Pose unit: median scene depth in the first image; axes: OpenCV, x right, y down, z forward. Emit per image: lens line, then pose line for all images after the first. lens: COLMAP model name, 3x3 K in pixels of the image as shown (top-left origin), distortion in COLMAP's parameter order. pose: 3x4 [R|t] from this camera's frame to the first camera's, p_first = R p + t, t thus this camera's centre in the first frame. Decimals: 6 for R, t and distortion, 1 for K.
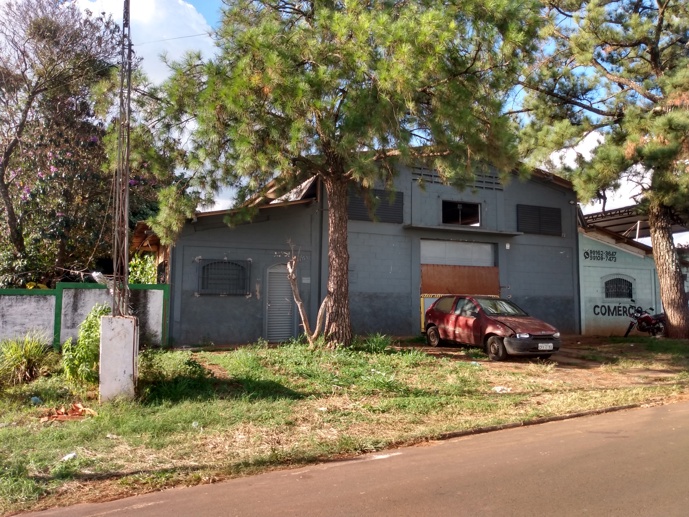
lens RADIAL K [[531.6, 0, 344.5], [0, 531.6, 258.5], [0, 0, 1]] dist [0.093692, -0.186100]
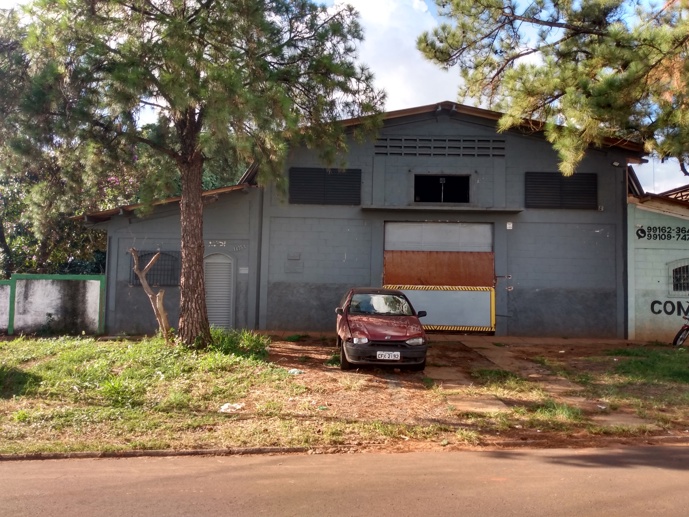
lens RADIAL K [[531.6, 0, 344.5], [0, 531.6, 258.5], [0, 0, 1]] dist [0.093692, -0.186100]
pose [[0.918753, -0.012693, -0.394629, 0.419055], [0.023777, 0.999448, 0.023211, 0.001535], [0.394117, -0.030708, 0.918547, 0.174457]]
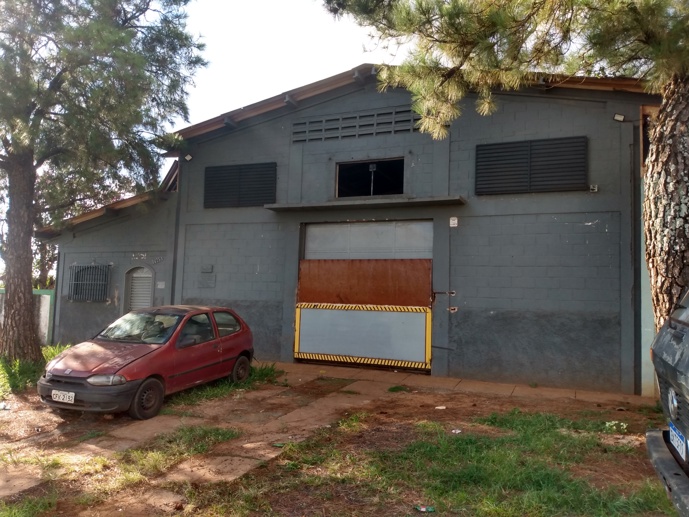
lens RADIAL K [[531.6, 0, 344.5], [0, 531.6, 258.5], [0, 0, 1]] dist [0.093692, -0.186100]
pose [[0.684952, -0.044317, -0.727239, 0.680504], [0.038904, 0.998949, -0.024234, 0.027160], [0.727549, -0.011693, 0.685956, 0.553888]]
